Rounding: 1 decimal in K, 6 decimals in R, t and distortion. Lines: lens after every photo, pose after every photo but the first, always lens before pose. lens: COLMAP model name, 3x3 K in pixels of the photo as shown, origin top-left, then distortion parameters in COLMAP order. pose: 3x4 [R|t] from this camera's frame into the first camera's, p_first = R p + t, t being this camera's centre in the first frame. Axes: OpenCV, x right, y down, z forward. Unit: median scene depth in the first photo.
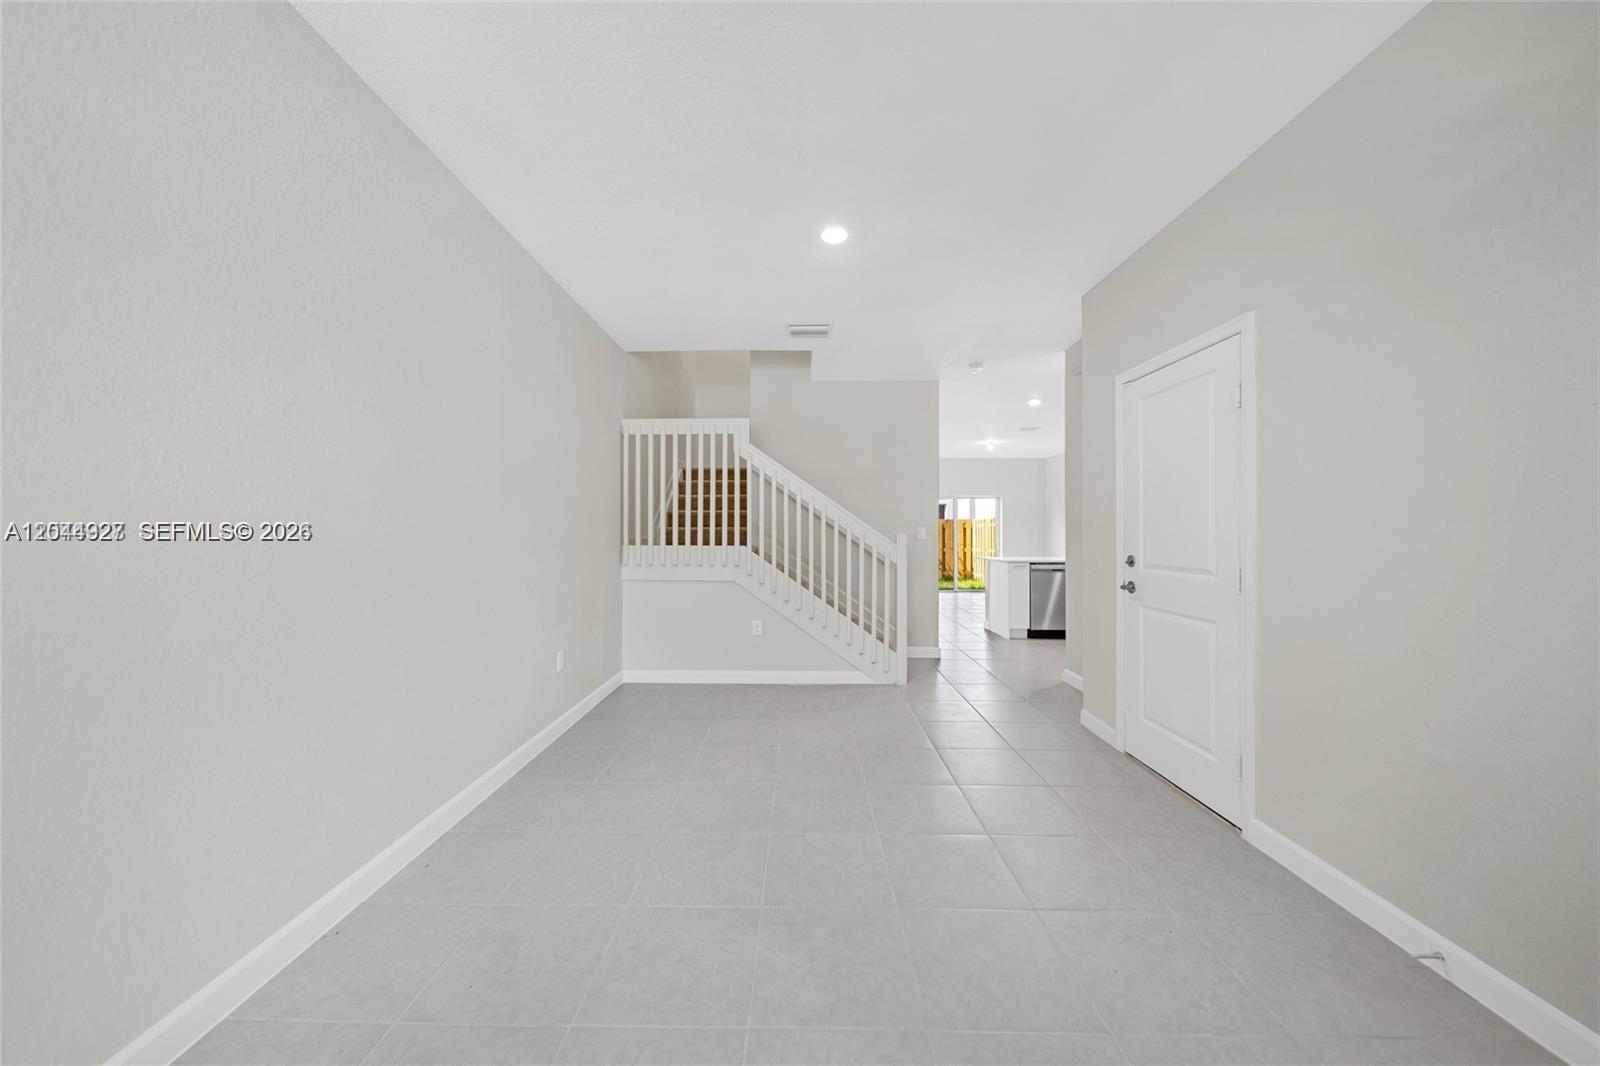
lens RADIAL K [[560.0, 0, 798.9], [0, 560.0, 528.0], [0, 0, 1]] dist [0.002153, -0.002039]
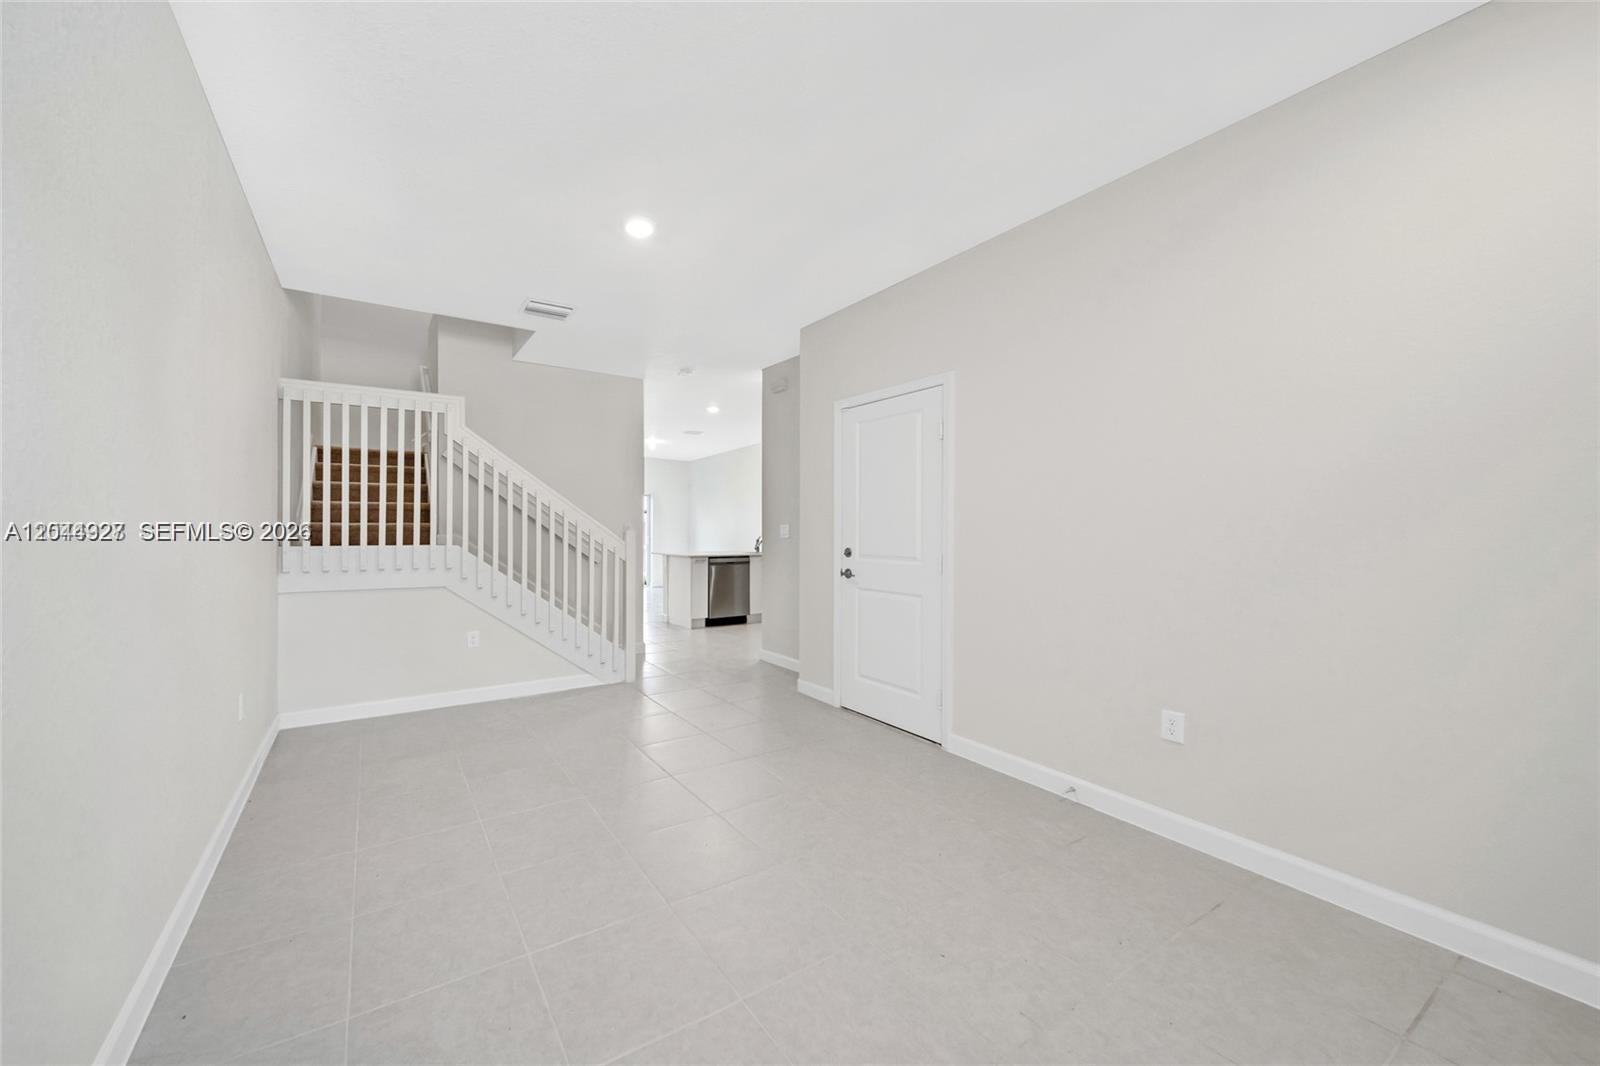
lens RADIAL K [[560.0, 0, 774.3], [0, 560.0, 526.1], [0, 0, 1]] dist [0.002153, -0.002039]
pose [[0.855811, 0.002534, 0.517283, -0.124863], [-0.003966, 0.999991, 0.001663, -0.000429], [-0.517274, -0.003475, 0.855813, 0.014391]]
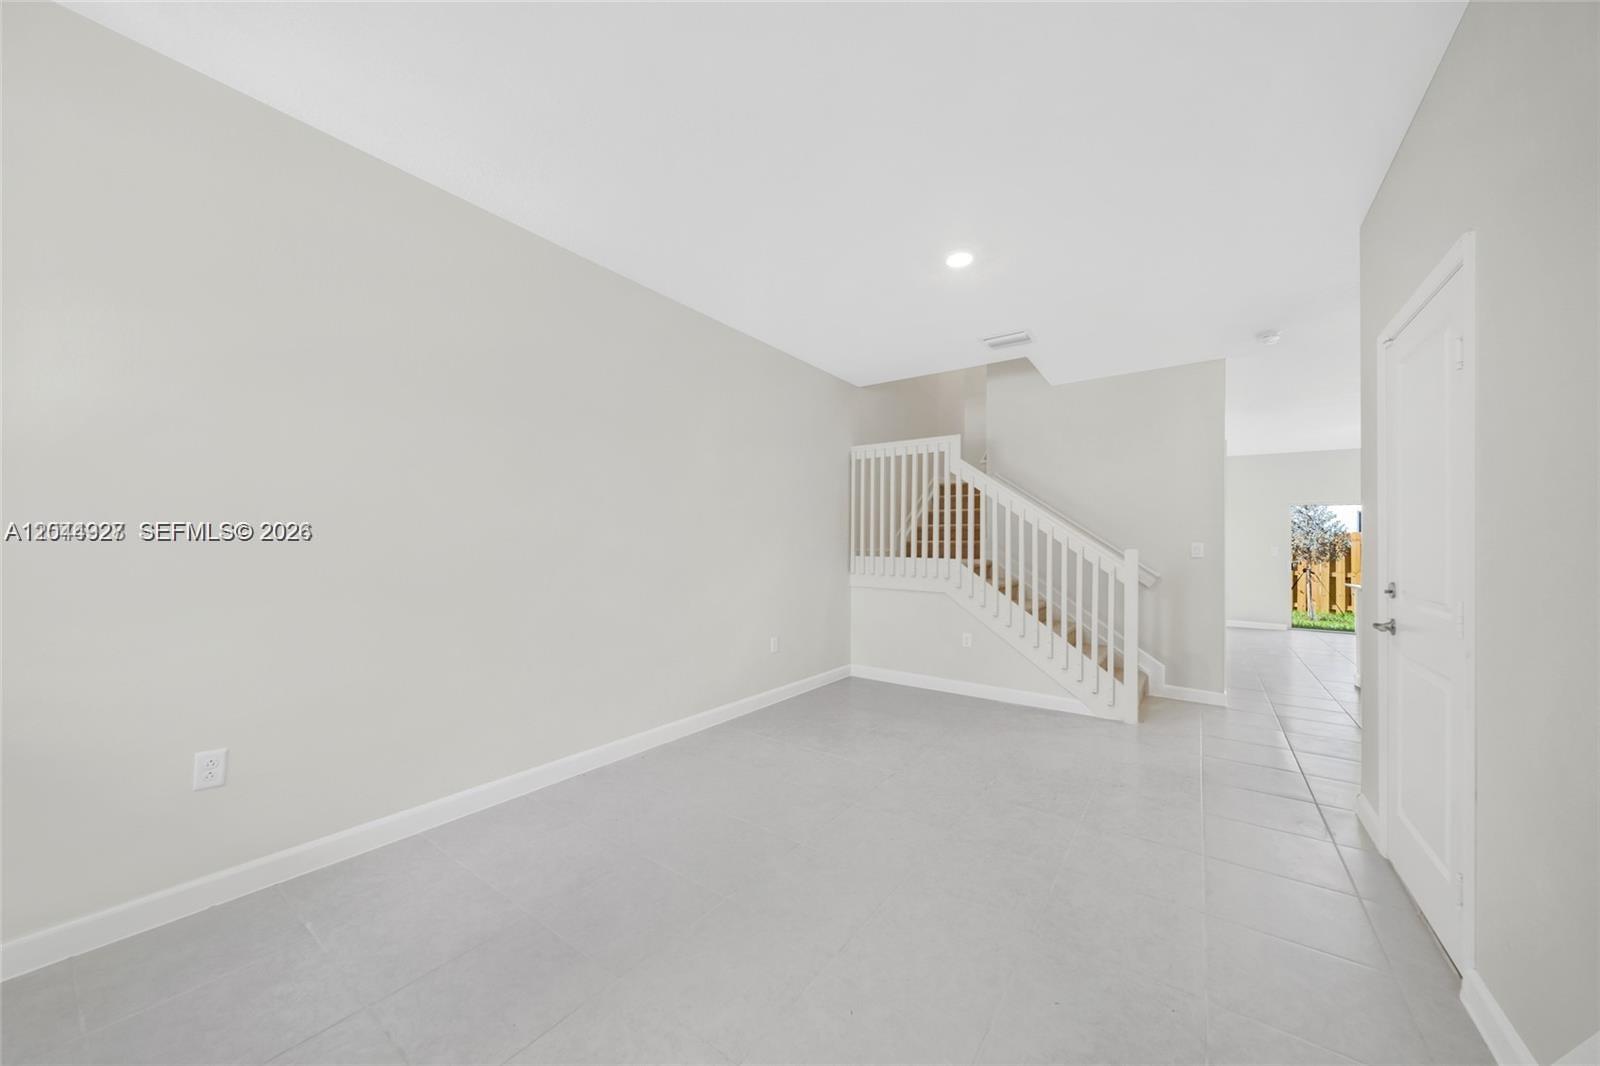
lens RADIAL K [[560.0, 0, 791.4], [0, 560.0, 532.9], [0, 0, 1]] dist [0.002153, -0.002039]
pose [[0.819256, -0.003601, -0.573416, 0.245519], [-0.005662, 0.999881, -0.014368, 0.000683], [0.573399, 0.015017, 0.819138, -0.015680]]
